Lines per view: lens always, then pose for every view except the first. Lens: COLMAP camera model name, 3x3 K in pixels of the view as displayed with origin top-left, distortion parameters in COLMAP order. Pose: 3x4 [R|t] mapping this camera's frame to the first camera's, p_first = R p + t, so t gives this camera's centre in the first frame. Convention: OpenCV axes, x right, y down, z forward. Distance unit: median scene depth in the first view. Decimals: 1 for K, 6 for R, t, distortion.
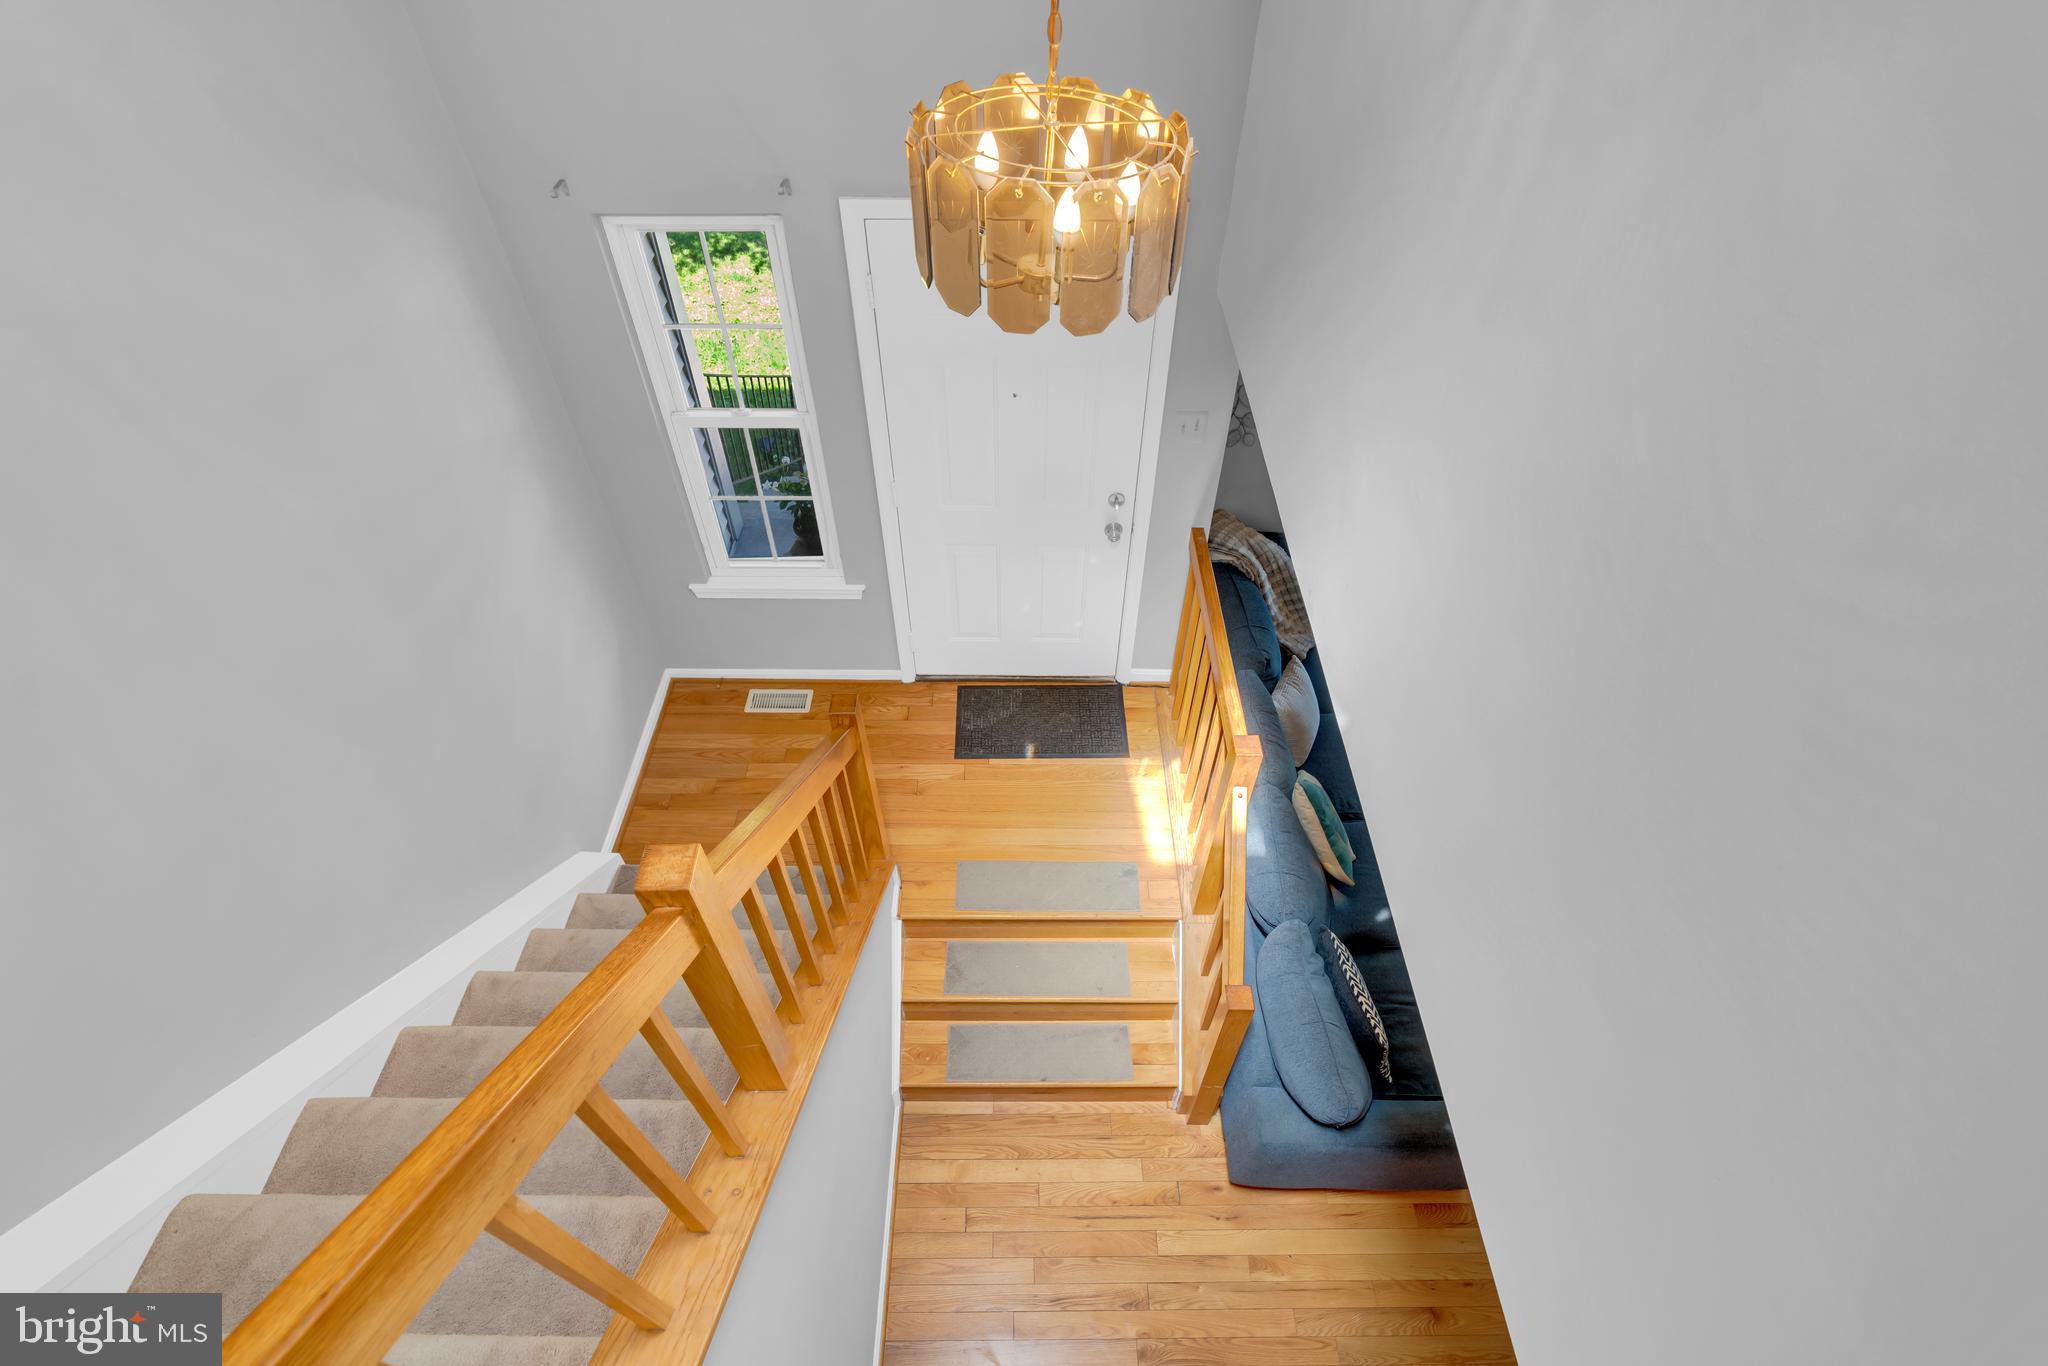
lens RADIAL K [[985.1, 0, 1019.5], [0, 985.1, 683.7], [0, 0, 1]] dist [-0.016712, 0.000009]
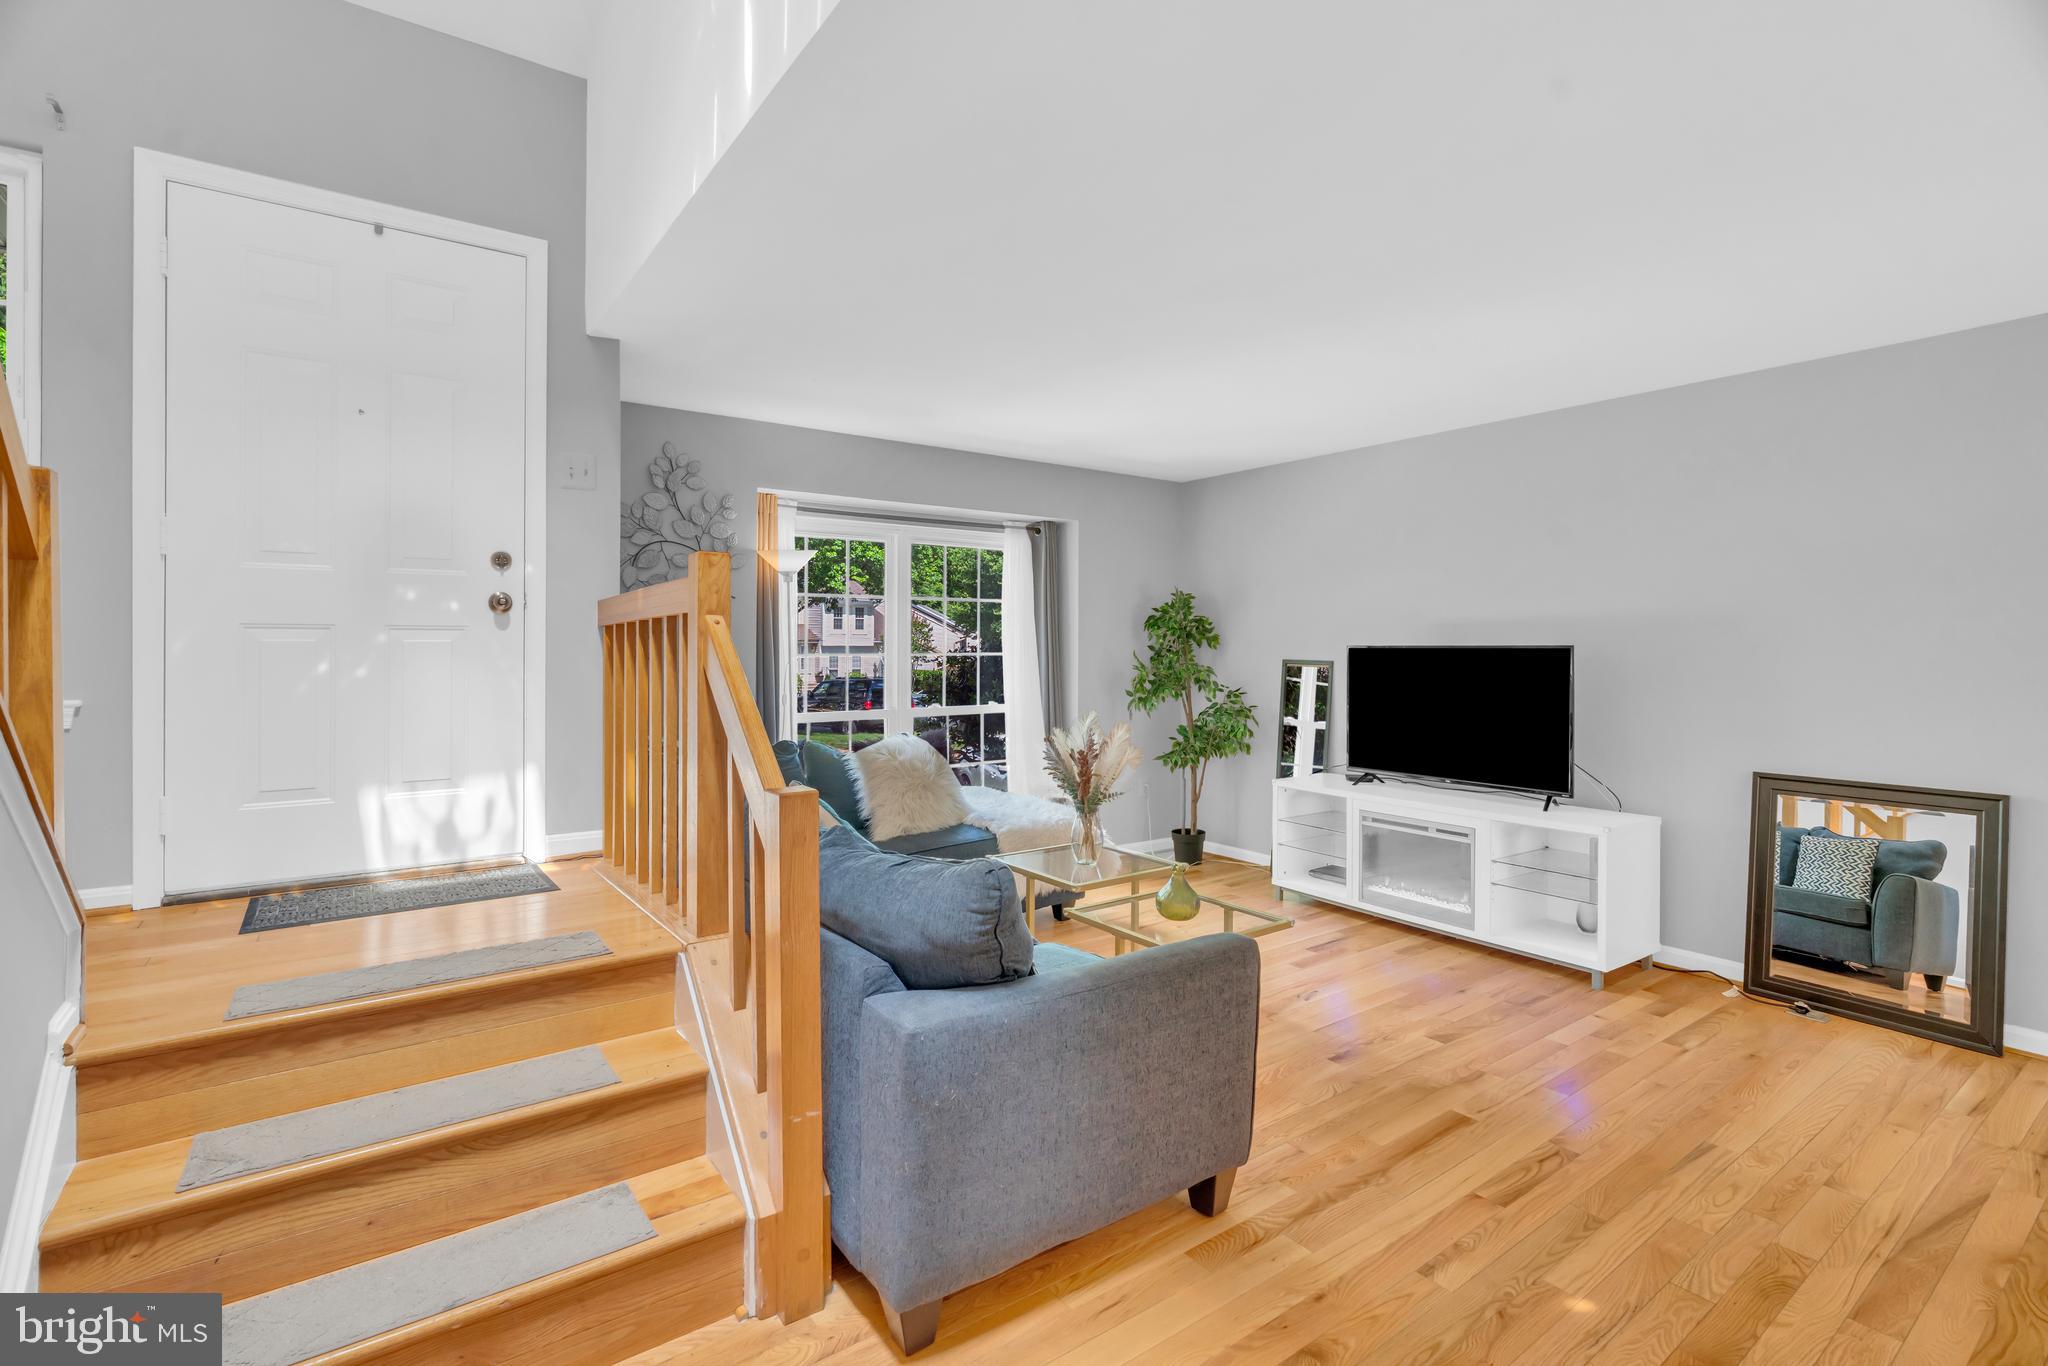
lens RADIAL K [[941.3, 0, 1015.1], [0, 941.3, 644.5], [0, 0, 1]] dist [-0.015612, 0.006299]
pose [[0.814740, -0.001616, 0.579824, -0.012095], [0.436893, 0.659168, -0.612064, 0.580951], [-0.381212, 0.751994, 0.537757, 0.444152]]
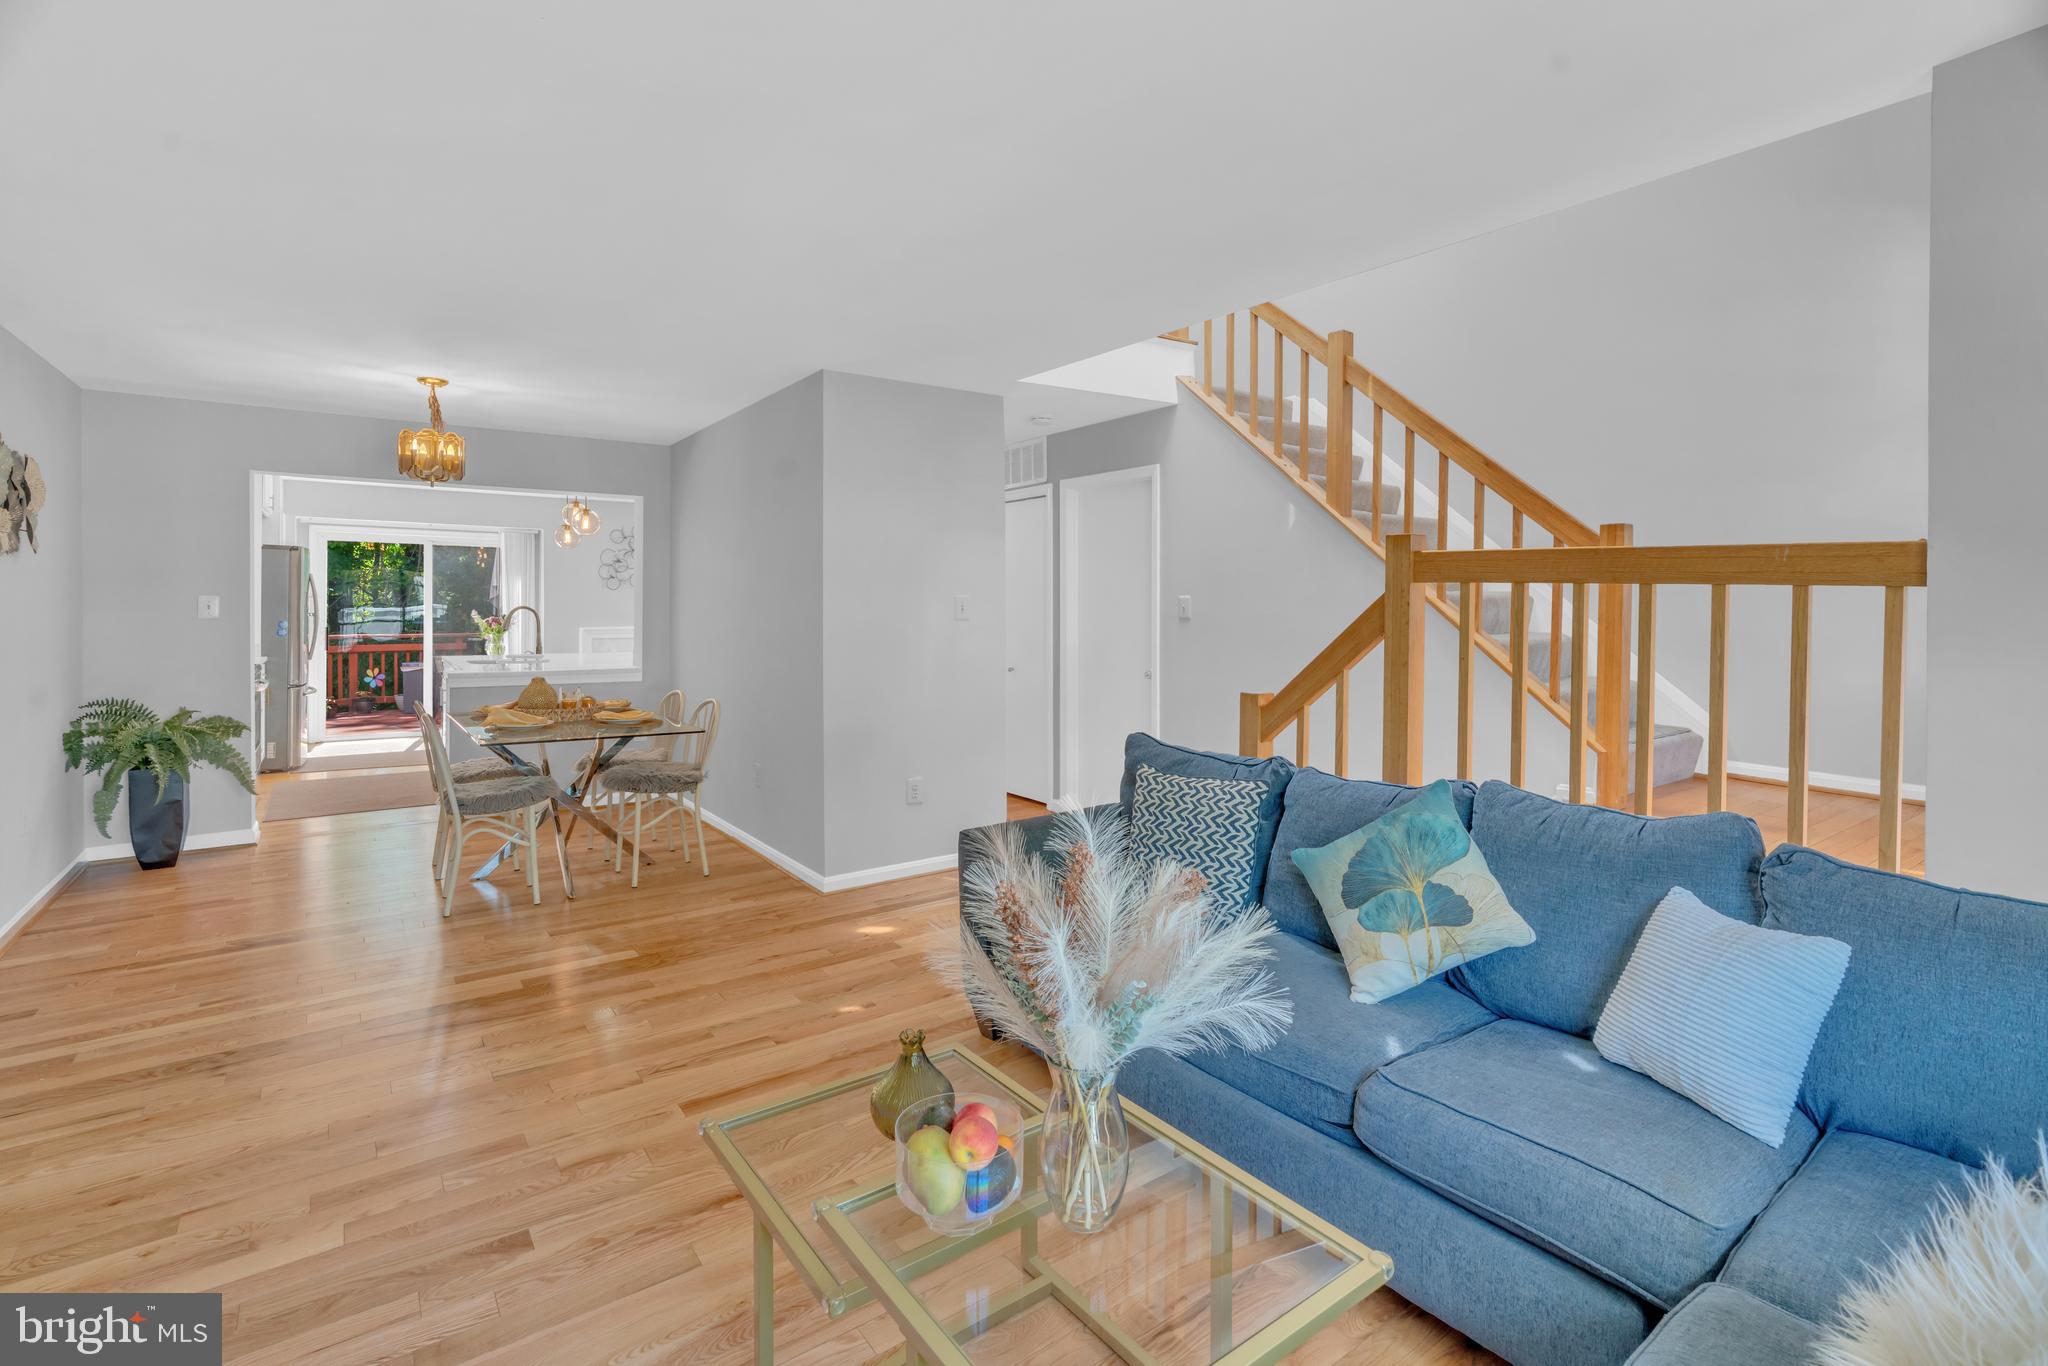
lens RADIAL K [[944.2, 0, 1023.3], [0, 944.2, 637.3], [0, 0, 1]] dist [-0.010587, 0.006725]
pose [[-0.811532, 0.017806, -0.584037, 0.889965], [-0.442987, 0.633042, 0.634839, -0.239210], [0.381024, 0.773913, -0.505846, 1.155577]]
